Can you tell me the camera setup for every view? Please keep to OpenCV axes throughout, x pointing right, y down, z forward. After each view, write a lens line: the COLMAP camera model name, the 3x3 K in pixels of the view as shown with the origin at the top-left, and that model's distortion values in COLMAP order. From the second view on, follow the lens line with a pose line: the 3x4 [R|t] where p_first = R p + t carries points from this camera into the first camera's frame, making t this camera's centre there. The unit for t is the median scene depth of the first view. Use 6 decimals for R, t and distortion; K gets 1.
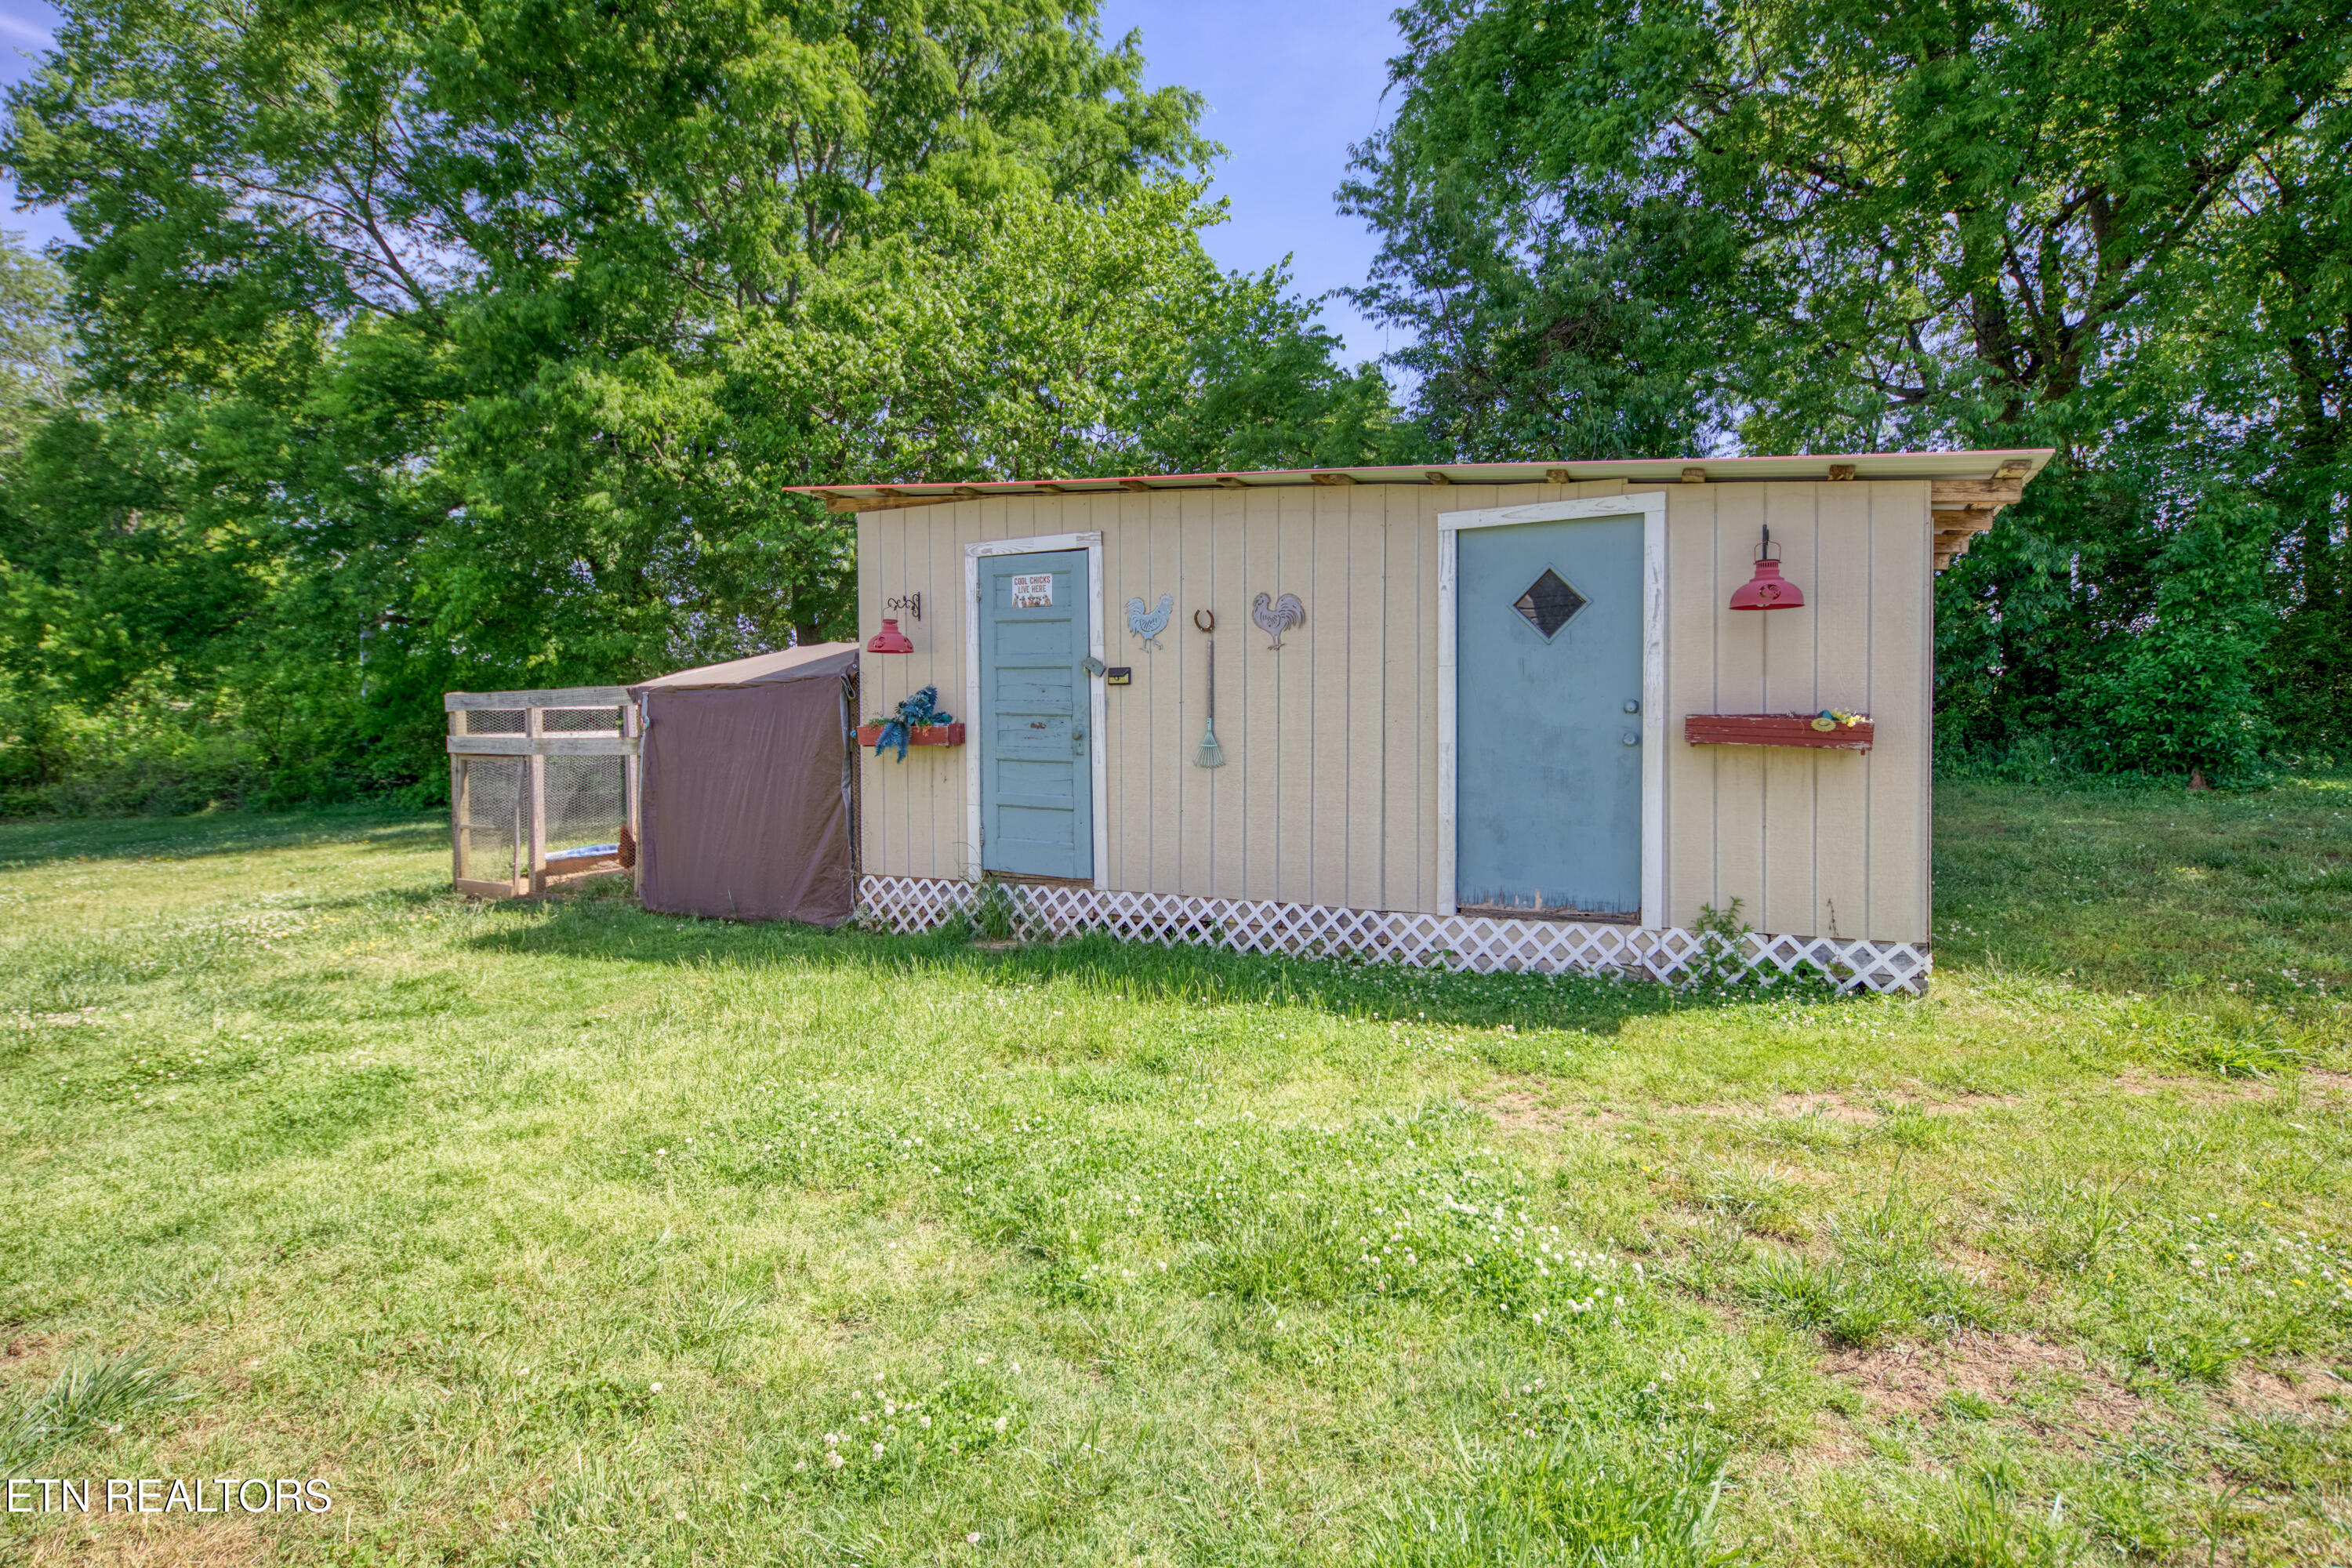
lens RADIAL K [[1346.3, 0, 1176.0], [0, 1346.3, 784.0], [0, 0, 1]] dist [0.025858, 0.000184]
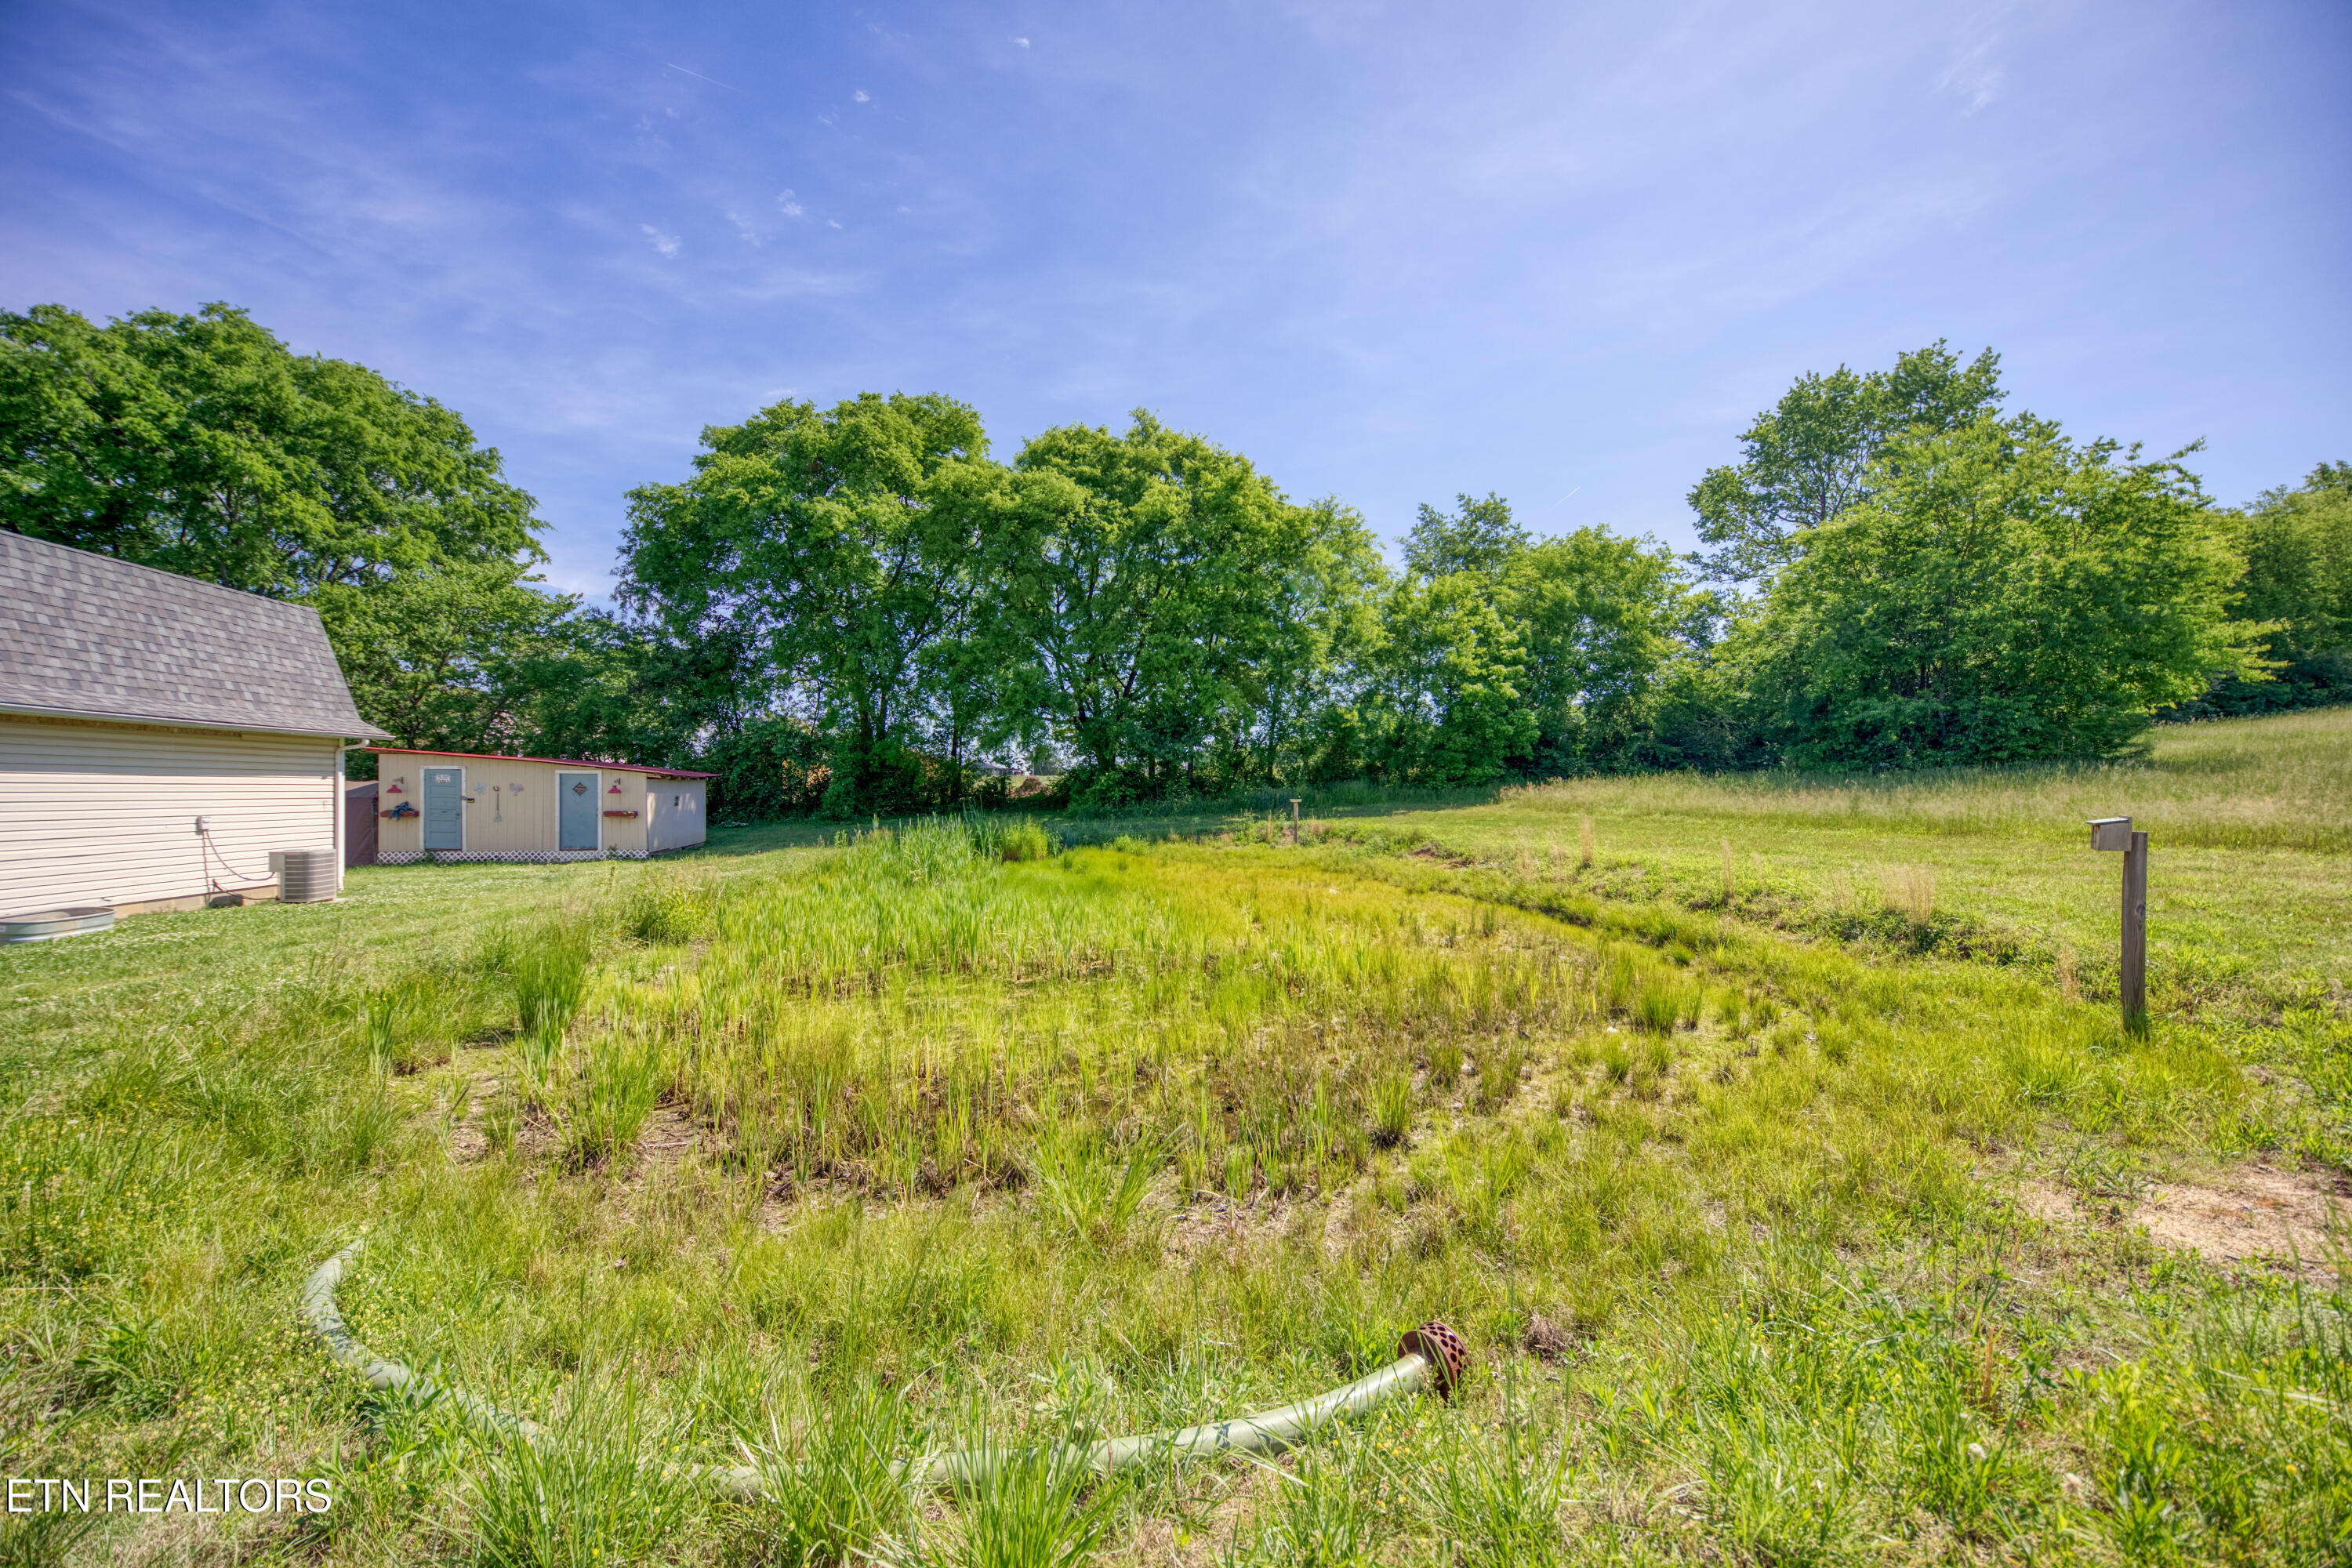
lens RADIAL K [[788.9, 0, 1185.4], [0, 788.9, 789.4], [0, 0, 1]] dist [-0.014364, -0.000400]
pose [[0.770566, 0.012019, 0.637247, 0.121652], [0.017940, 0.999017, -0.040536, 0.023894], [-0.637108, 0.042668, 0.769593, -2.202594]]
